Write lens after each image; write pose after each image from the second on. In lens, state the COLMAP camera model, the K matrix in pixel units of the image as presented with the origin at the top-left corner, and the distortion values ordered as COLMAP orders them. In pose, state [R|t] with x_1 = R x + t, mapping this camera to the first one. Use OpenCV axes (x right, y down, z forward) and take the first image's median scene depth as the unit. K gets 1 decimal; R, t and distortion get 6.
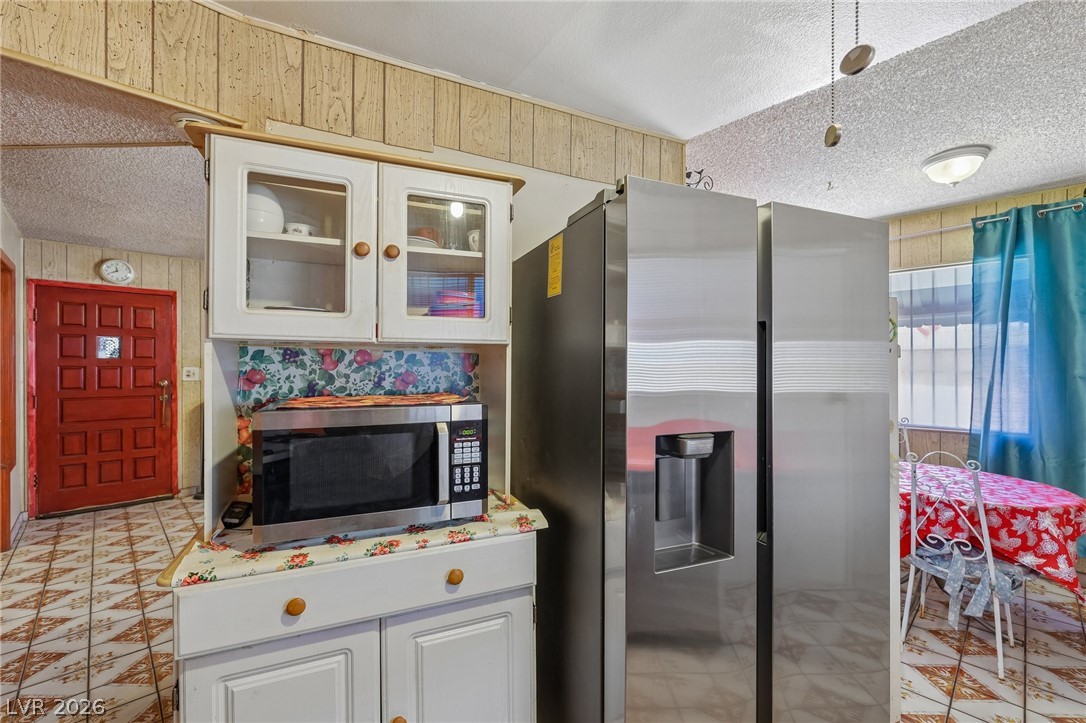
lens RADIAL K [[466.3, 0, 543.1], [0, 466.3, 363.8], [0, 0, 1]] dist [-0.000595, -0.000034]
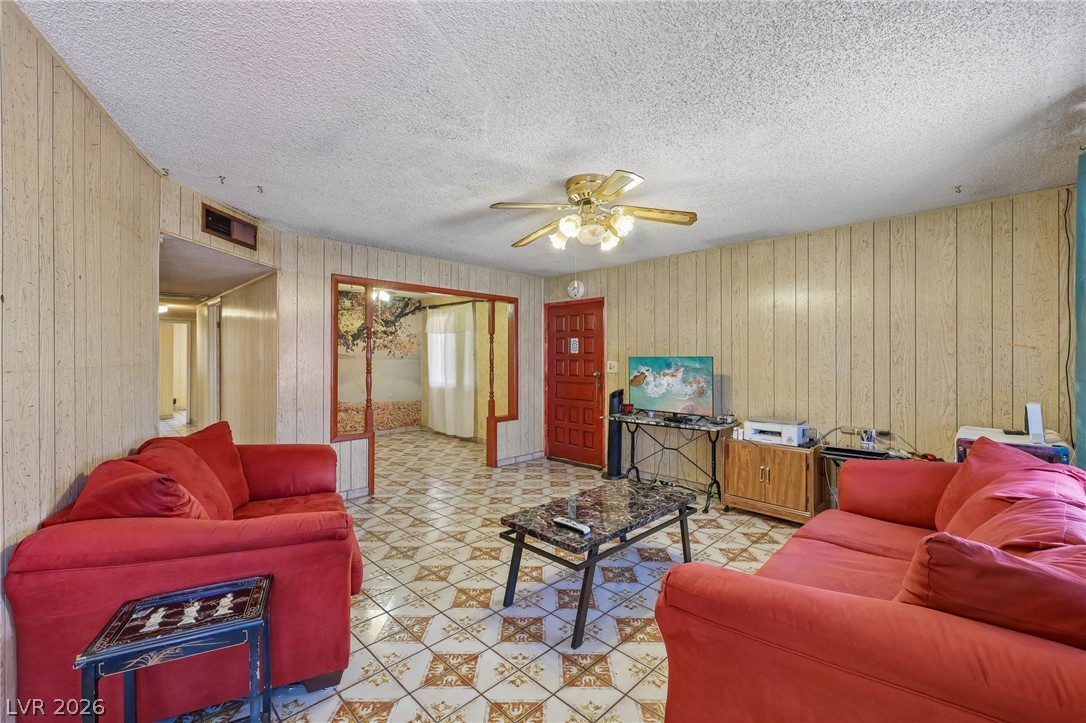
lens RADIAL K [[457.1, 0, 543.4], [0, 457.1, 358.1], [0, 0, 1]] dist [-0.000821, -0.000161]
pose [[0.016060, 0.001096, -0.999870, 0.403587], [0.000345, 0.999999, 0.001102, -0.001032], [0.999871, -0.000362, 0.016060, 0.889368]]
